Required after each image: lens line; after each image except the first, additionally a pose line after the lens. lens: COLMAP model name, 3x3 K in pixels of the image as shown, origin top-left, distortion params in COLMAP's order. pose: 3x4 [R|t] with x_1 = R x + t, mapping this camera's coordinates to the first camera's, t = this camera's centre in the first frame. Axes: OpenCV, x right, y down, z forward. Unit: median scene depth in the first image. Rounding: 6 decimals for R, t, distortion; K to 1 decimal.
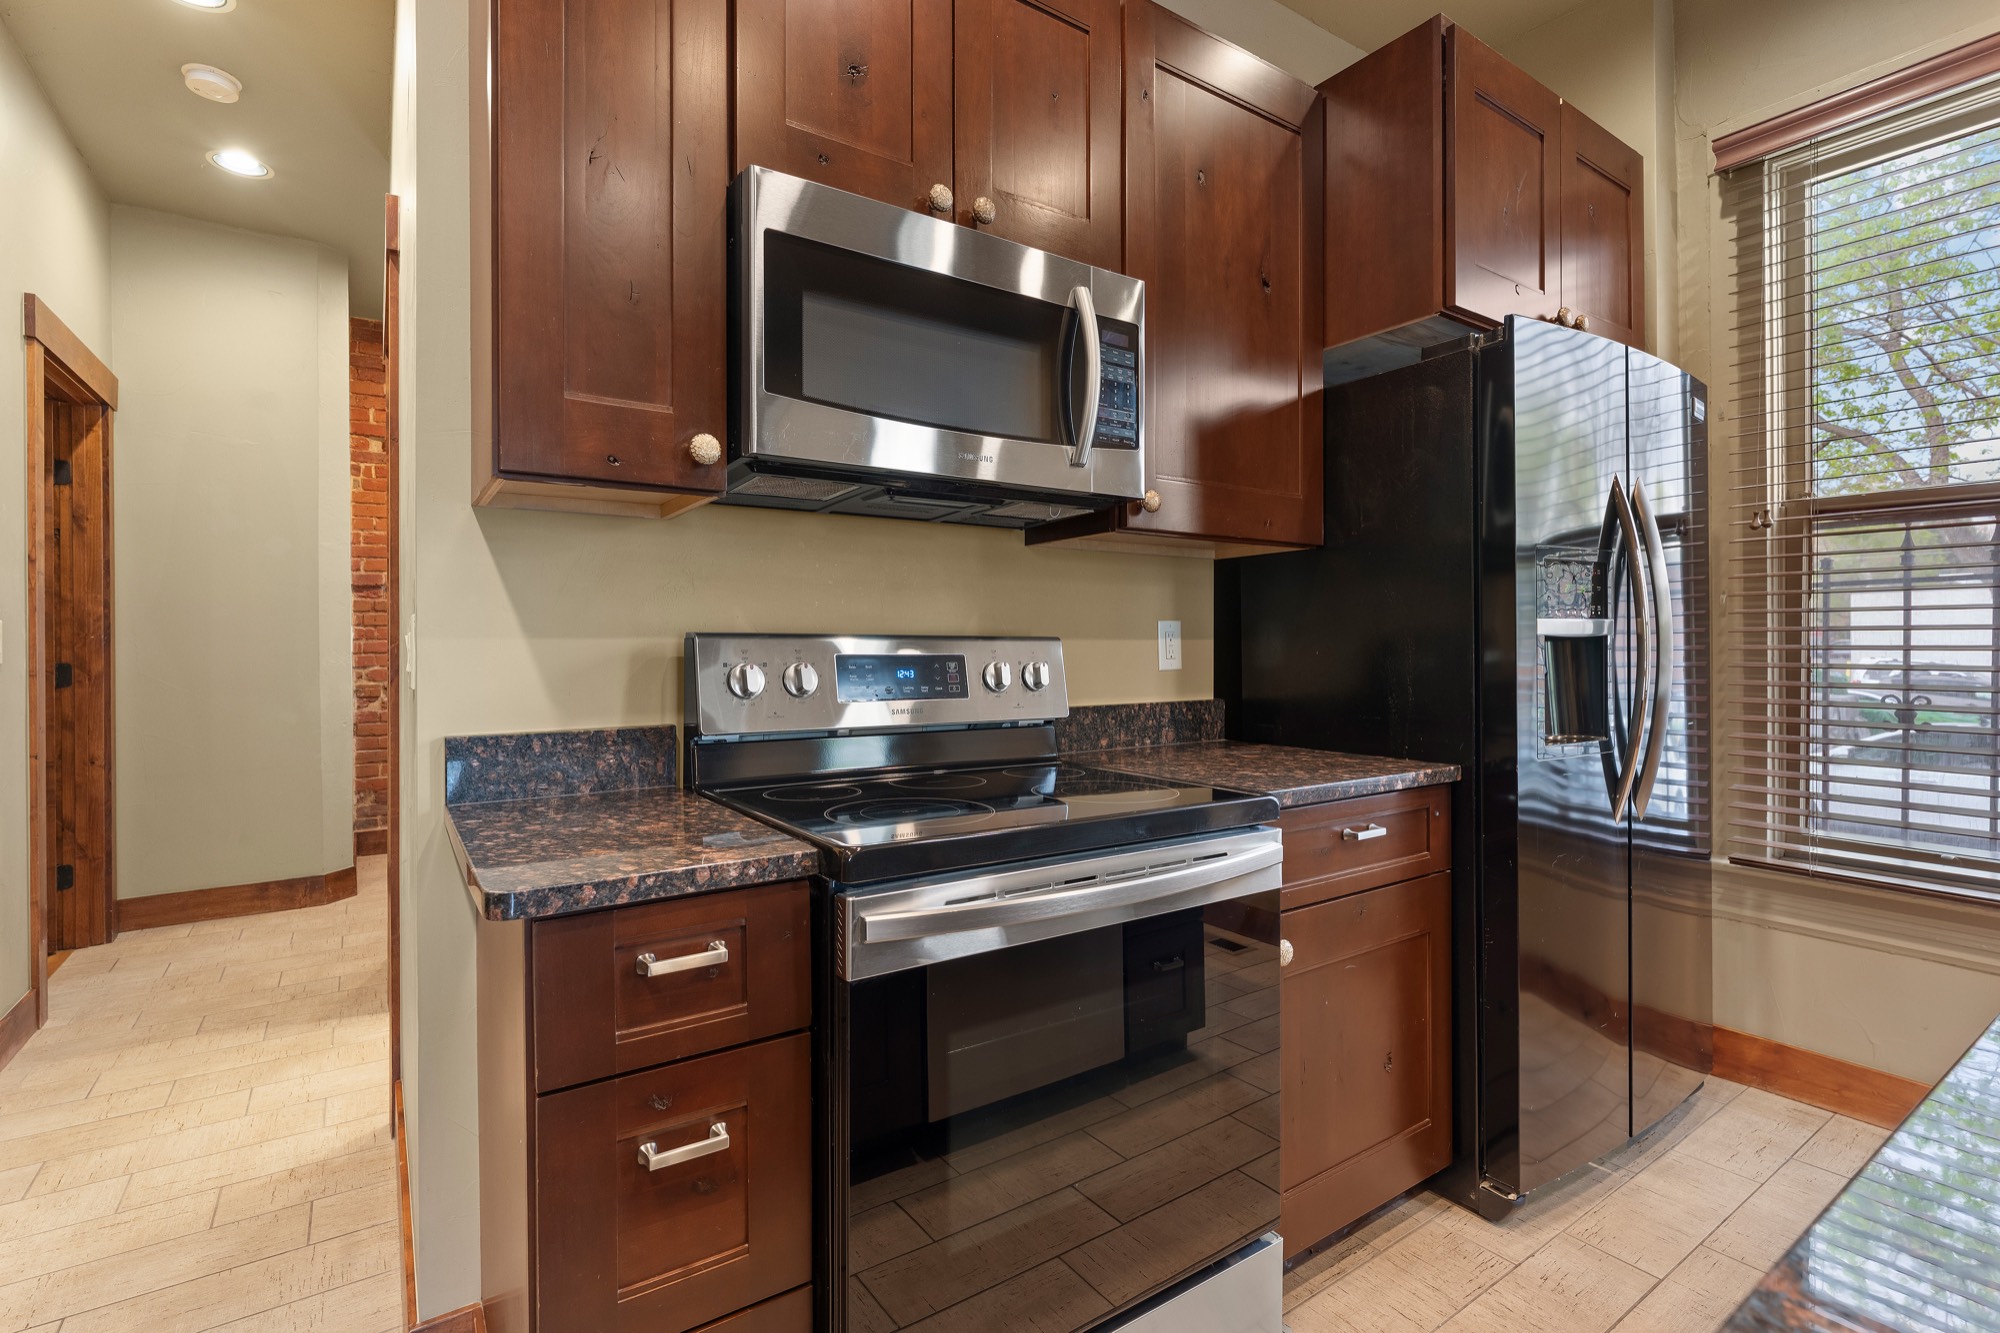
lens RADIAL K [[916.5, 0, 994.3], [0, 916.5, 654.0], [0, 0, 1]] dist [0.005235, 0.000309]
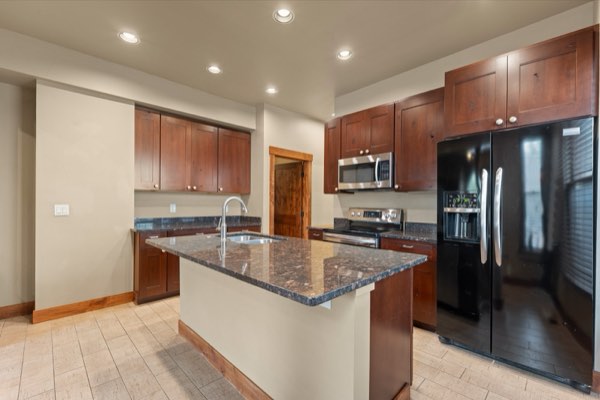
lens RADIAL K [[259.1, 0, 301.8], [0, 259.1, 201.5], [0, 0, 1]] dist [-0.000931, 0.000119]
pose [[0.180043, 0.001781, -0.983657, 1.663238], [-0.011338, 0.999936, -0.000265, -0.062685], [0.983593, 0.011200, 0.180052, 0.102668]]
